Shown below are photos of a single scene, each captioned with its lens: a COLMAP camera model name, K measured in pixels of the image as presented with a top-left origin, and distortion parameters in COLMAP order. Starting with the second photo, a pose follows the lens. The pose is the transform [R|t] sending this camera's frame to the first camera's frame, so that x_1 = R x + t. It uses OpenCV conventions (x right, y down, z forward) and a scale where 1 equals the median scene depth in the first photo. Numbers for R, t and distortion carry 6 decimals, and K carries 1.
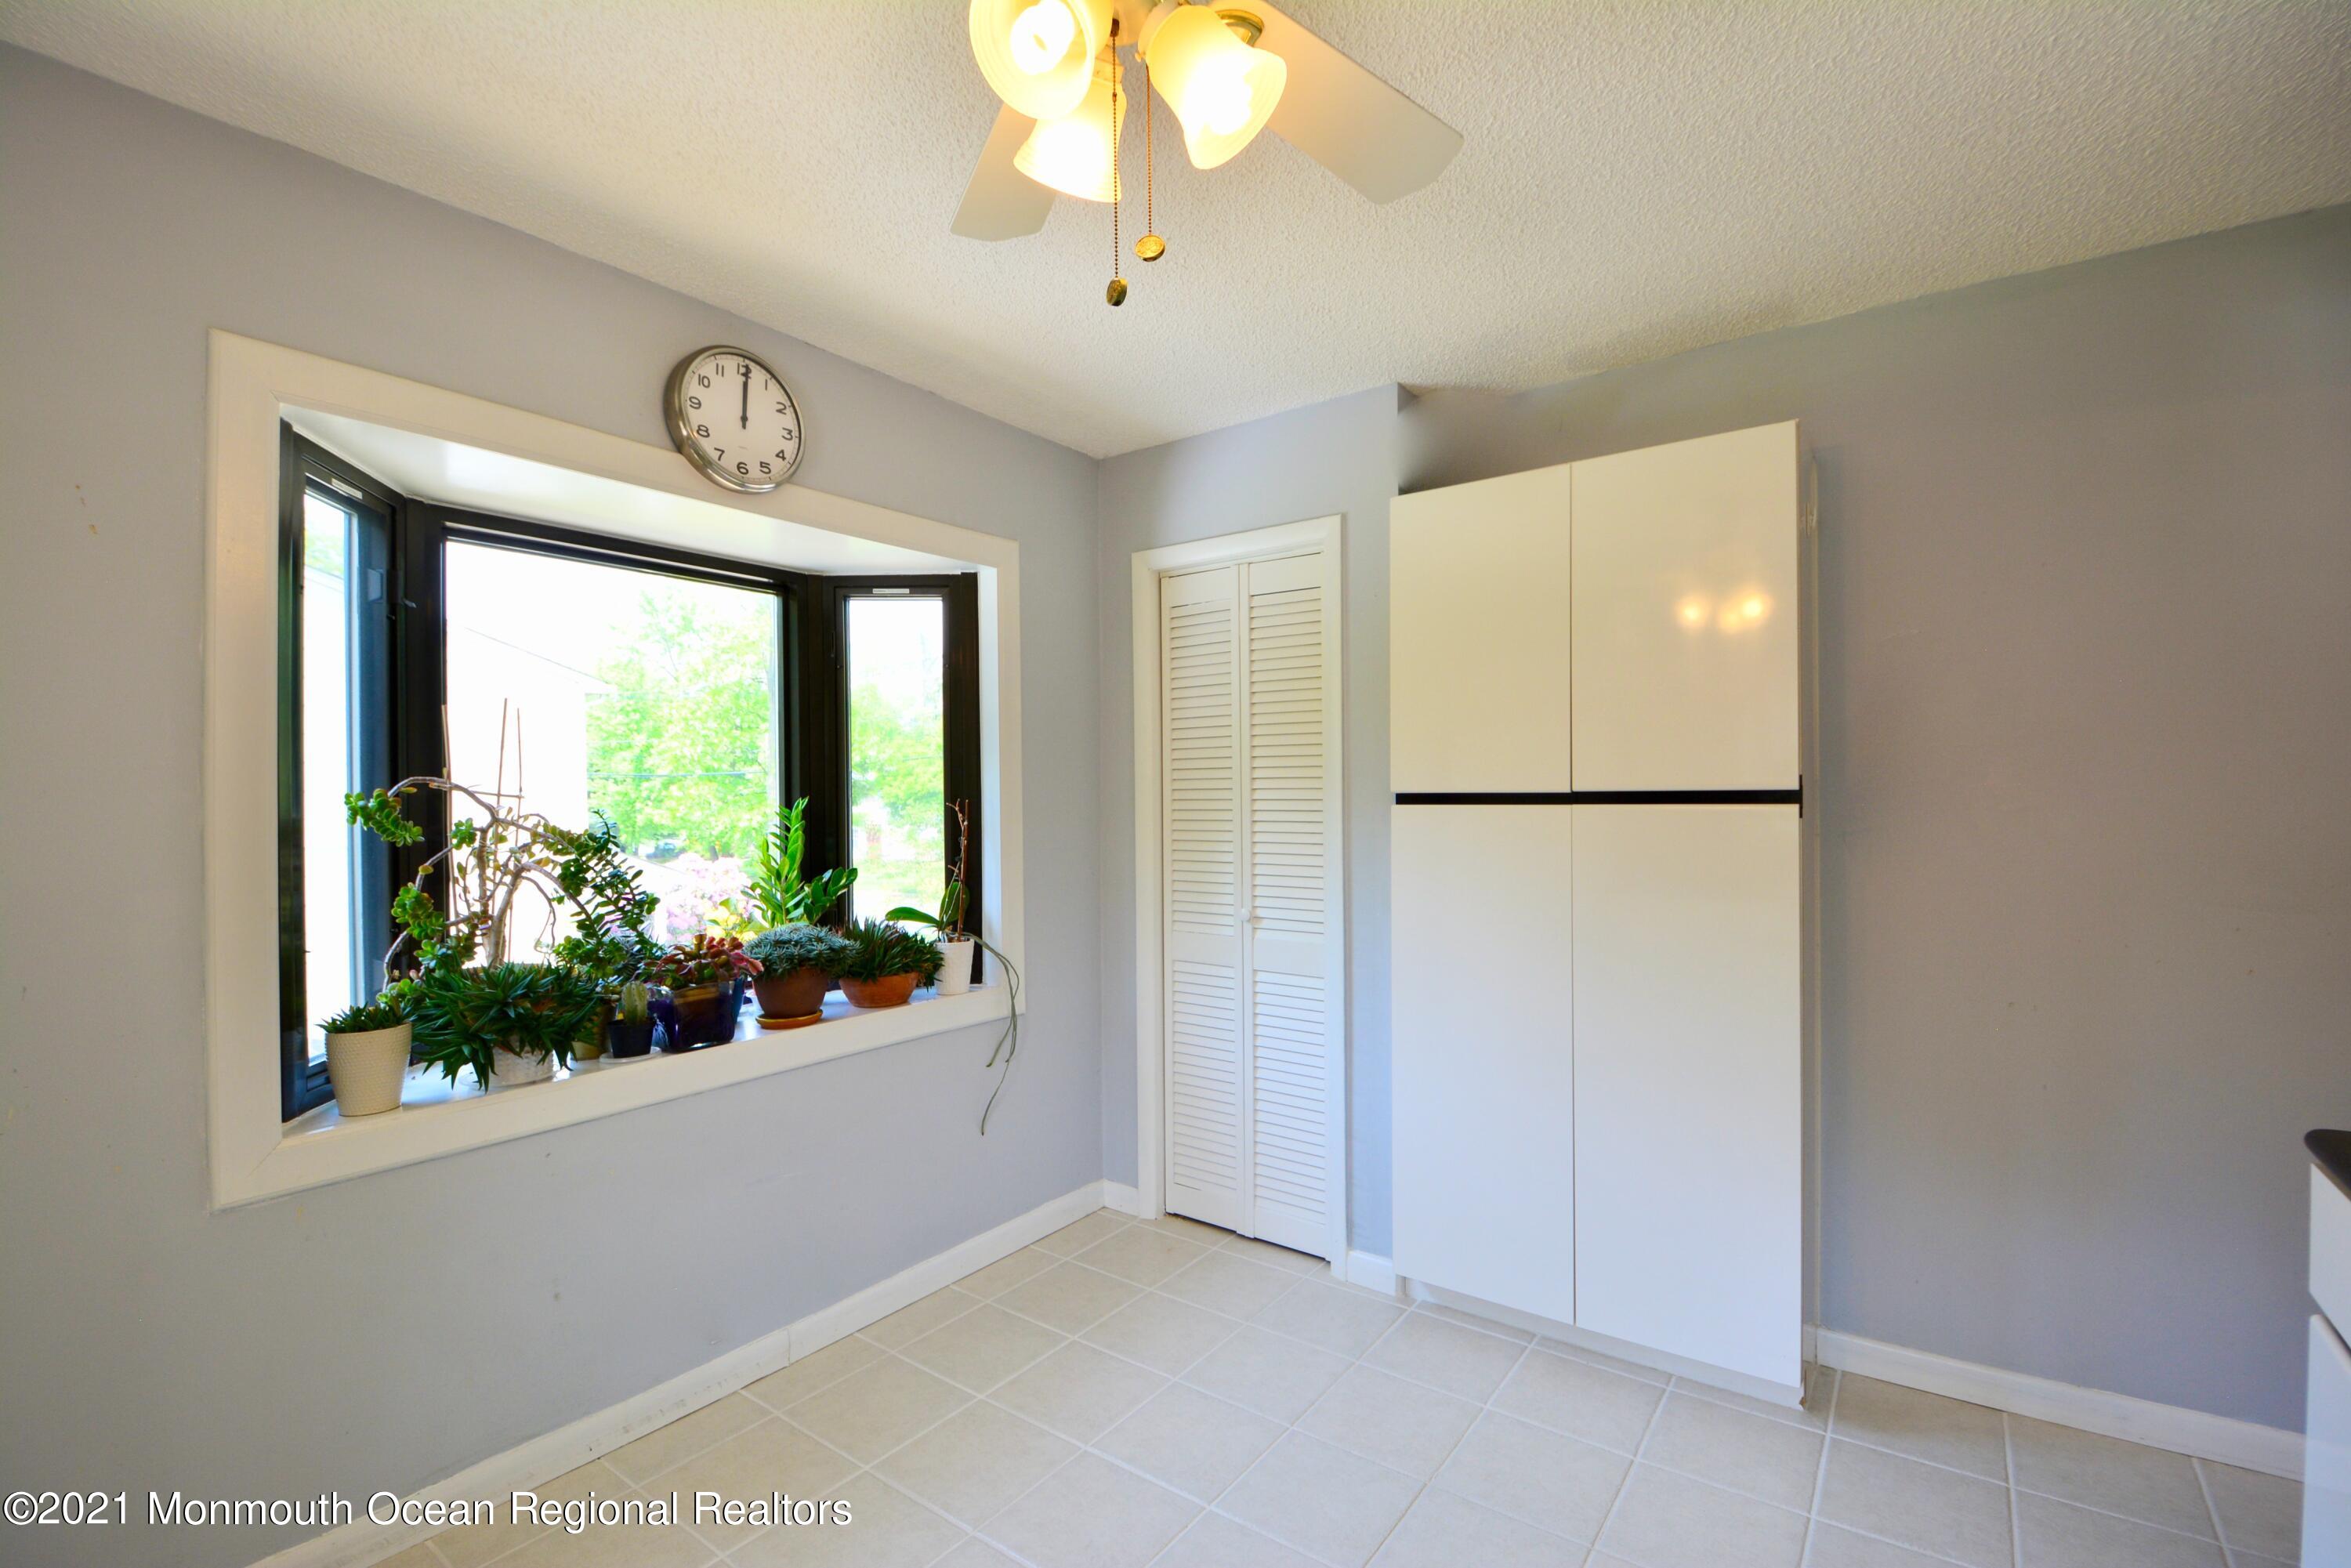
lens RADIAL K [[1107.0, 0, 1161.2], [0, 1107.0, 793.0], [0, 0, 1]] dist [0.018720, -0.031954]
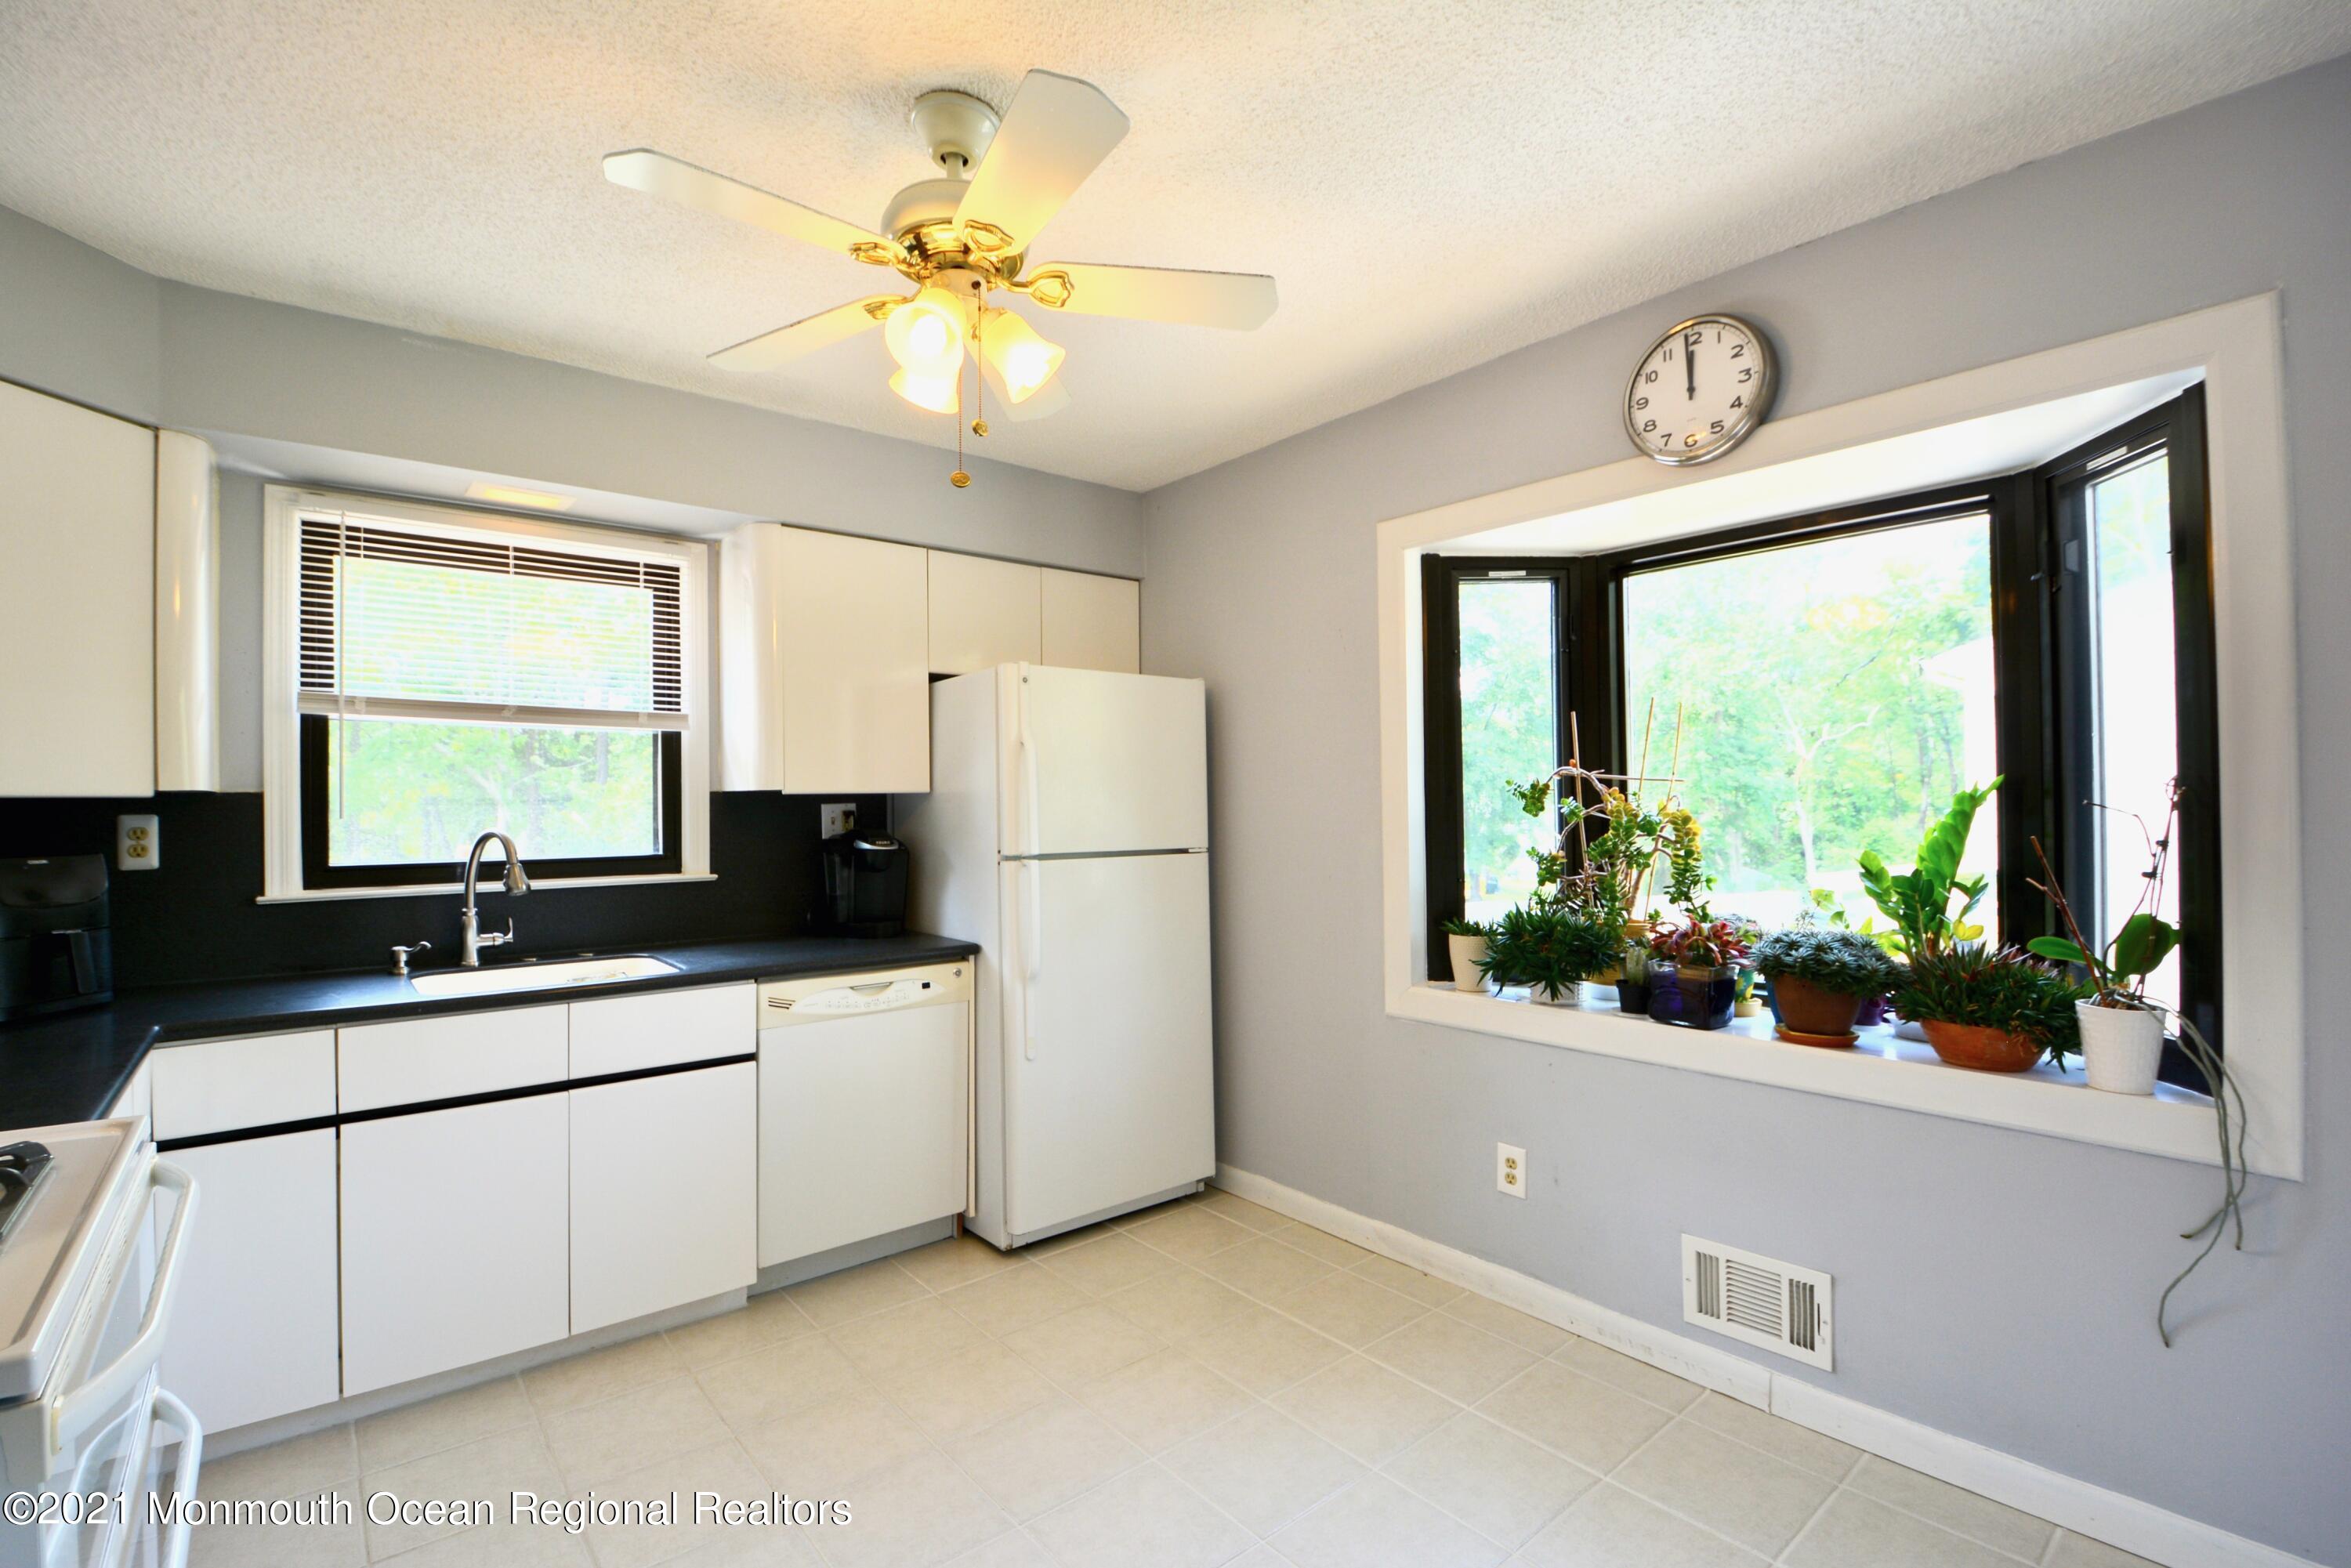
lens RADIAL K [[1031.1, 0, 1132.8], [0, 1031.1, 789.0], [0, 0, 1]] dist [-0.001557, -0.015168]
pose [[-0.282504, -0.002644, -0.959263, 0.606948], [0.010252, 0.999931, -0.005775, 0.012881], [0.959211, -0.011465, -0.282457, 0.757050]]
